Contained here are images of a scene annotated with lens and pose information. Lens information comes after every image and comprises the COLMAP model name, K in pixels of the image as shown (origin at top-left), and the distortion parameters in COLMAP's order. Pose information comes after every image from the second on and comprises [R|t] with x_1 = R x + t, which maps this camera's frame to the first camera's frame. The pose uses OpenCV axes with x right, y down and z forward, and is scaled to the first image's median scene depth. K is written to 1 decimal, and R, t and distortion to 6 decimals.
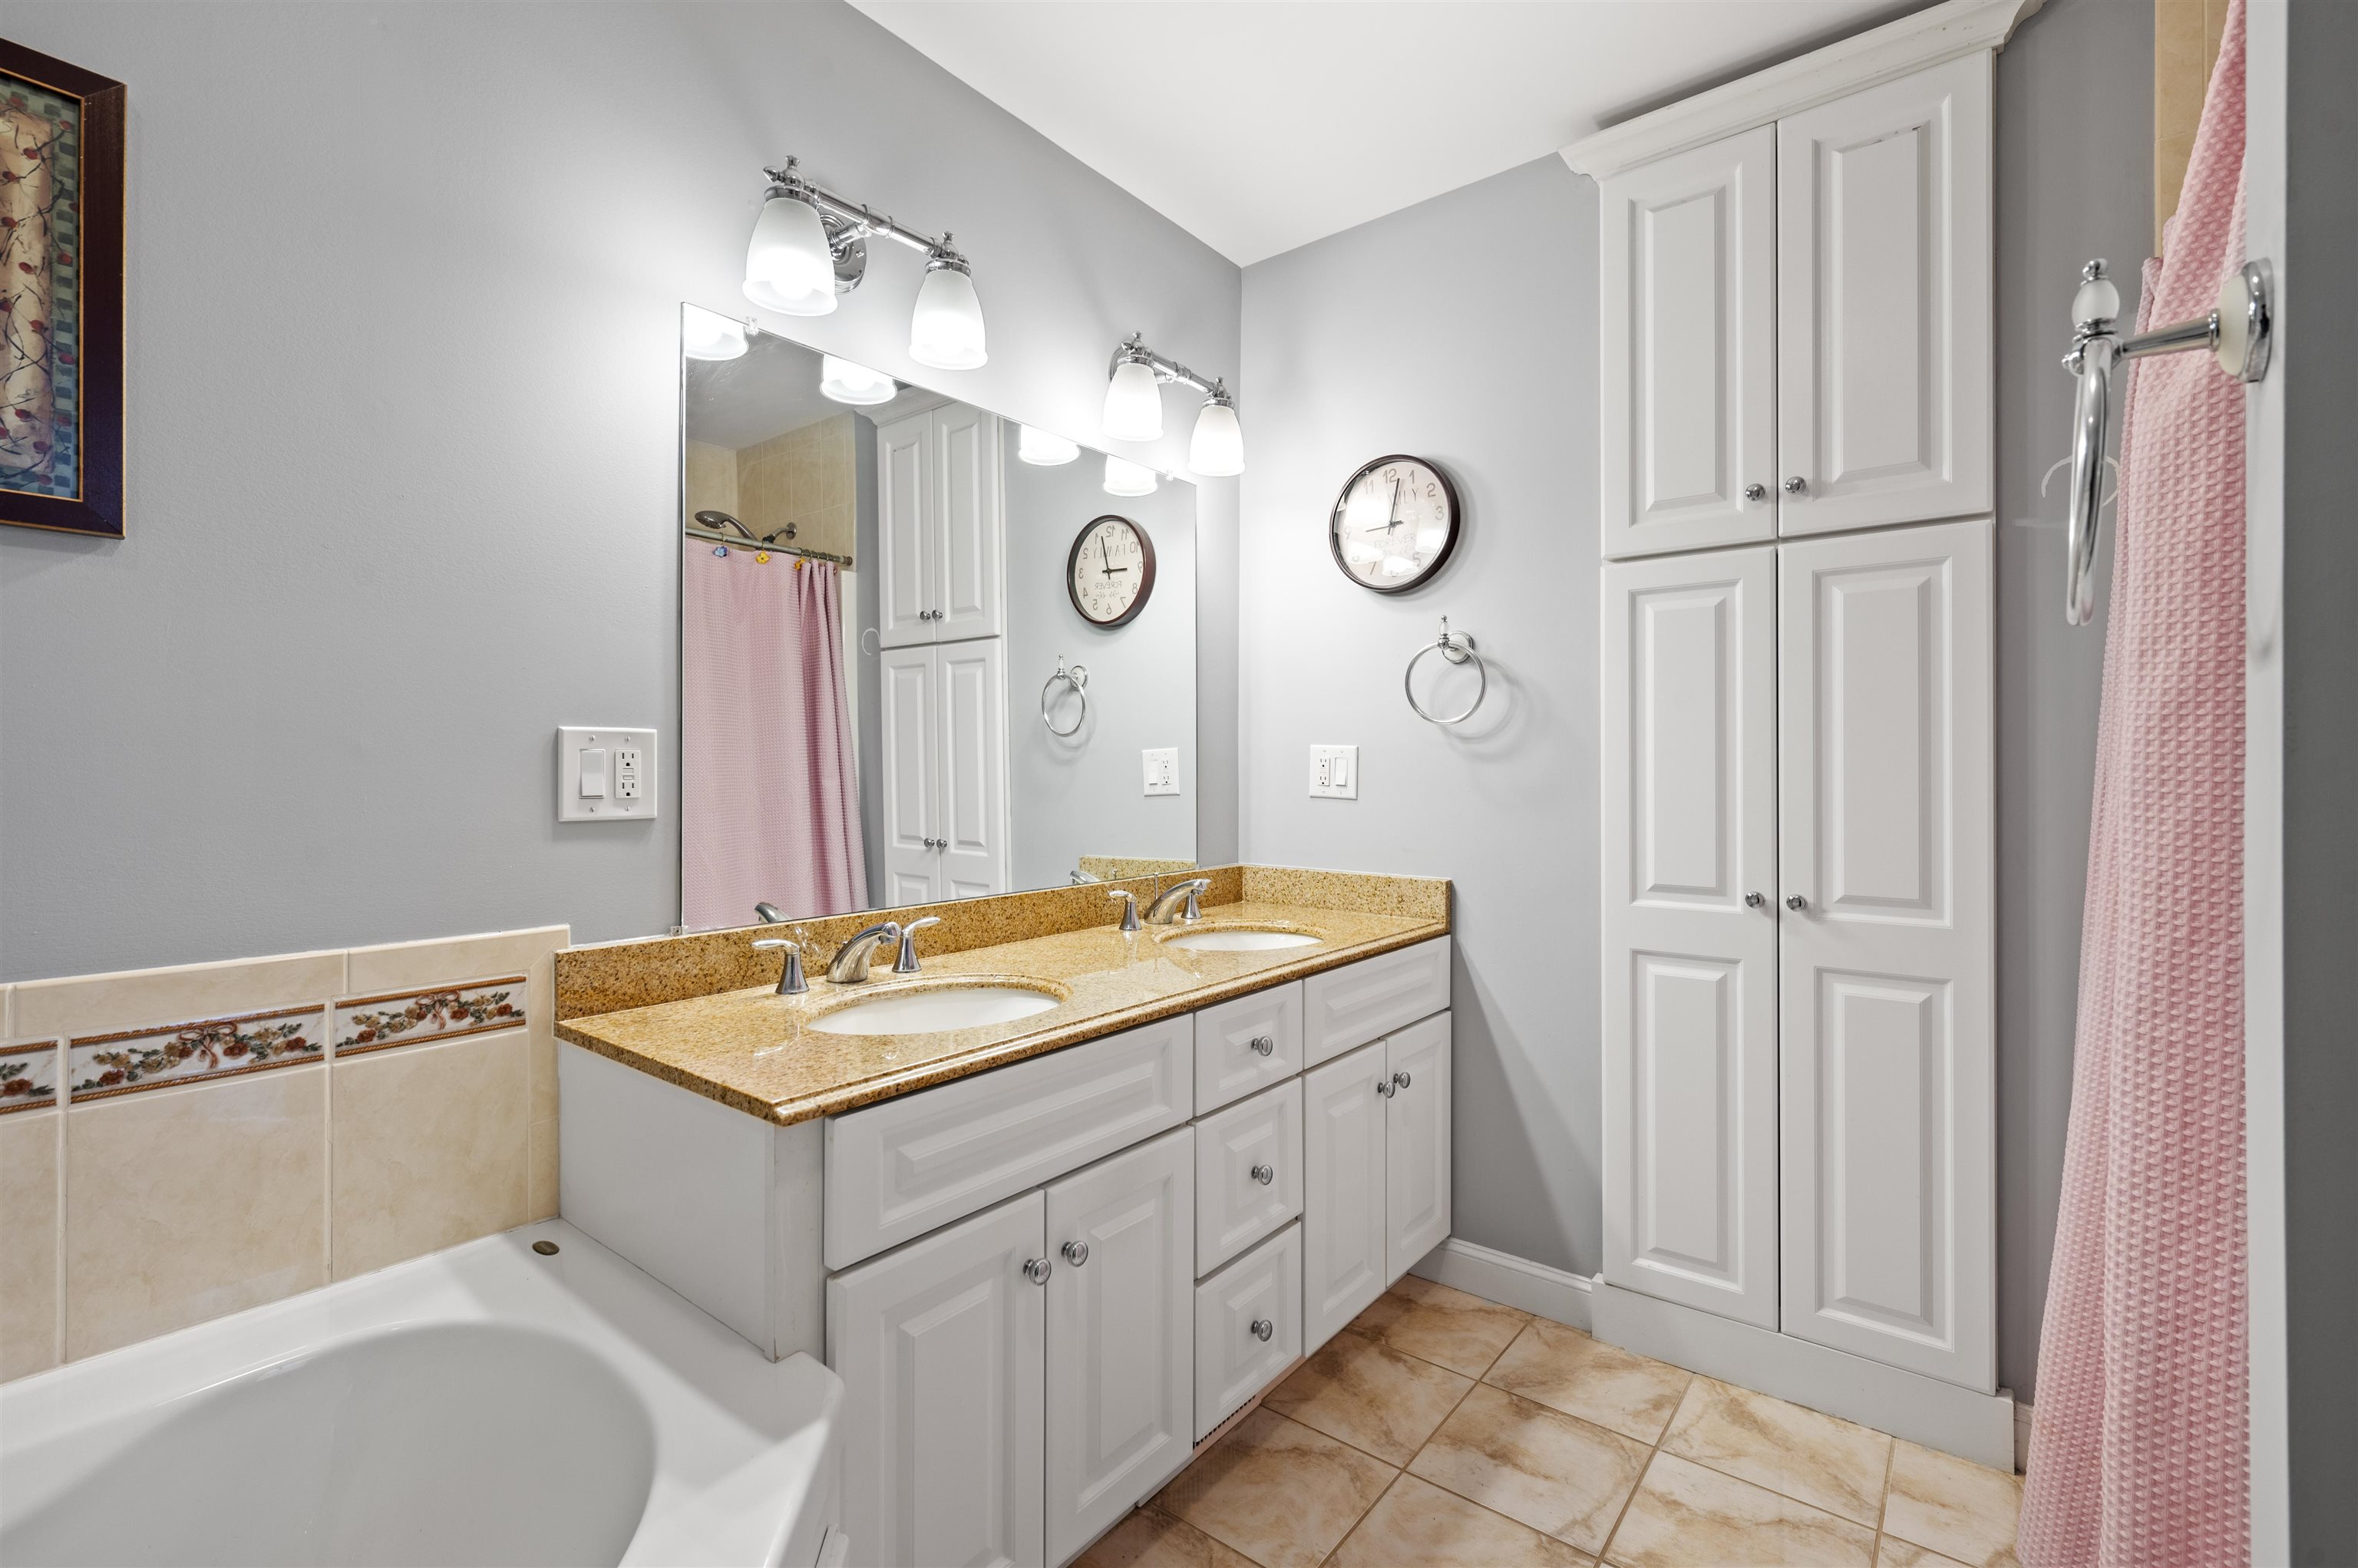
lens RADIAL K [[973.5, 0, 1097.4], [0, 973.5, 766.8], [0, 0, 1]] dist [-0.000345, 0.000714]
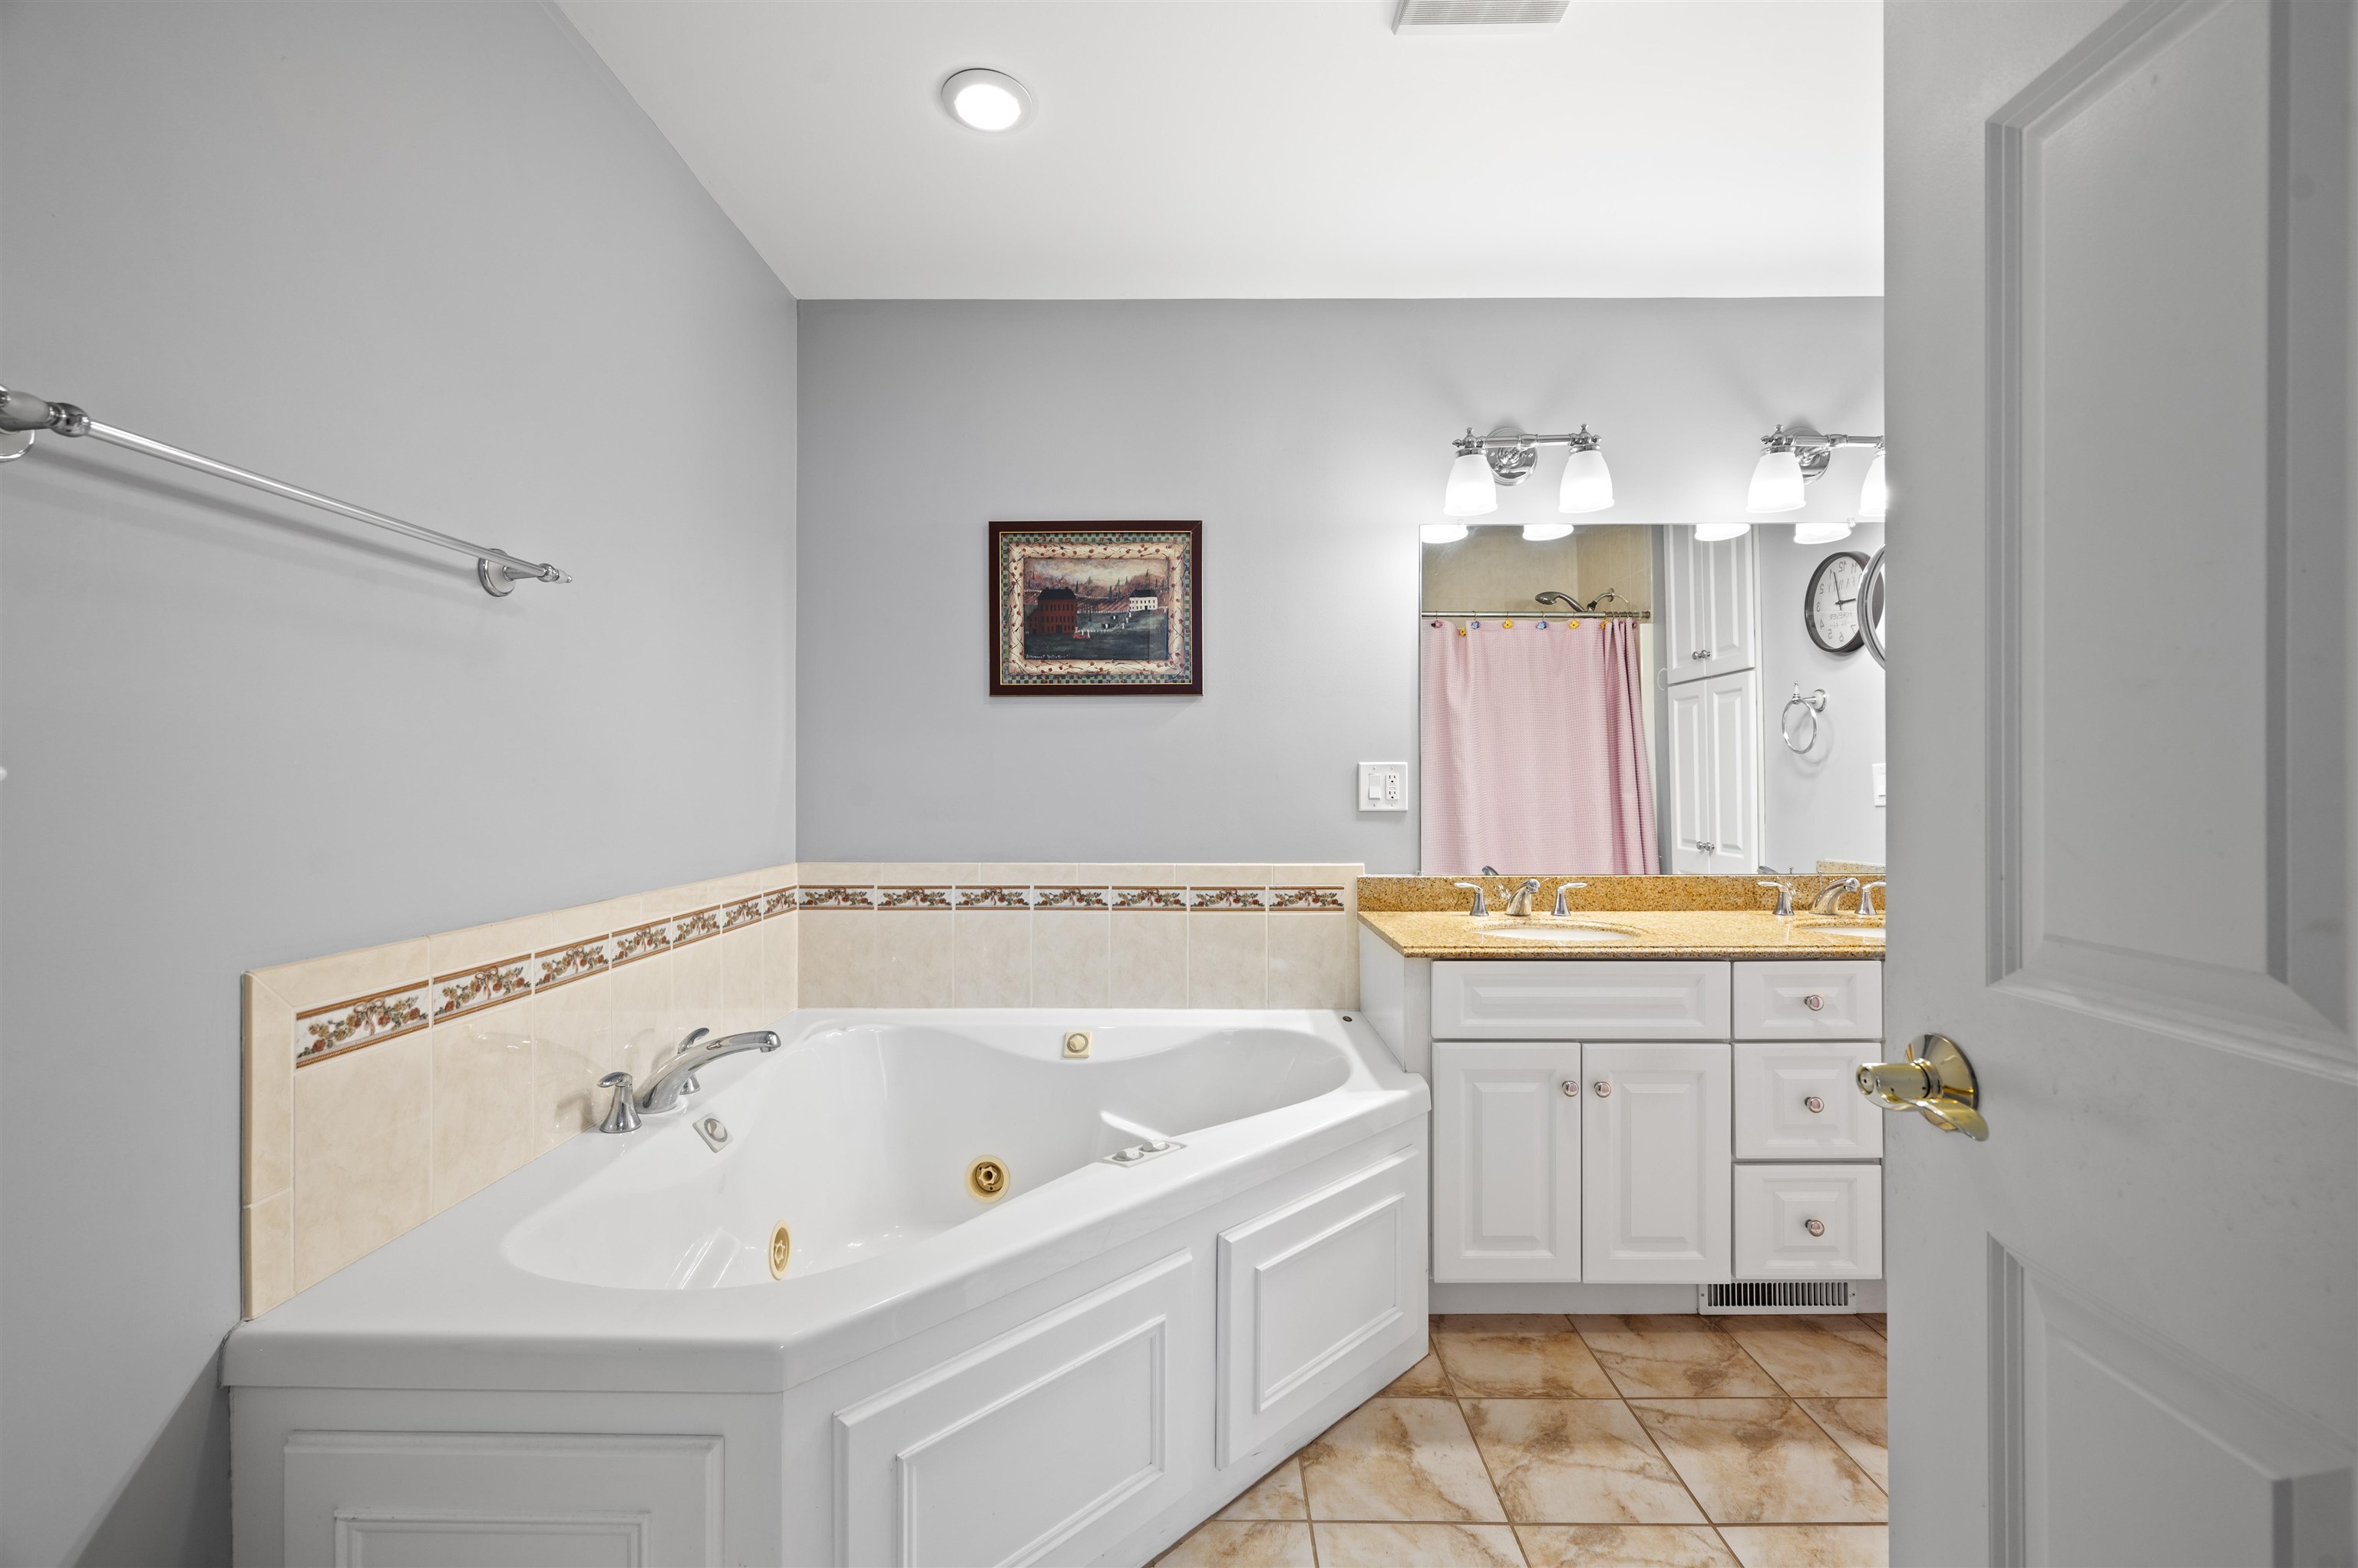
lens RADIAL K [[973.5, 0, 1179.9], [0, 973.5, 782.1], [0, 0, 1]] dist [-0.000345, 0.000714]
pose [[0.611541, -0.004378, -0.791201, 0.704795], [0.005091, 0.999986, -0.001598, -0.000367], [0.791197, -0.003051, 0.611554, -0.441504]]
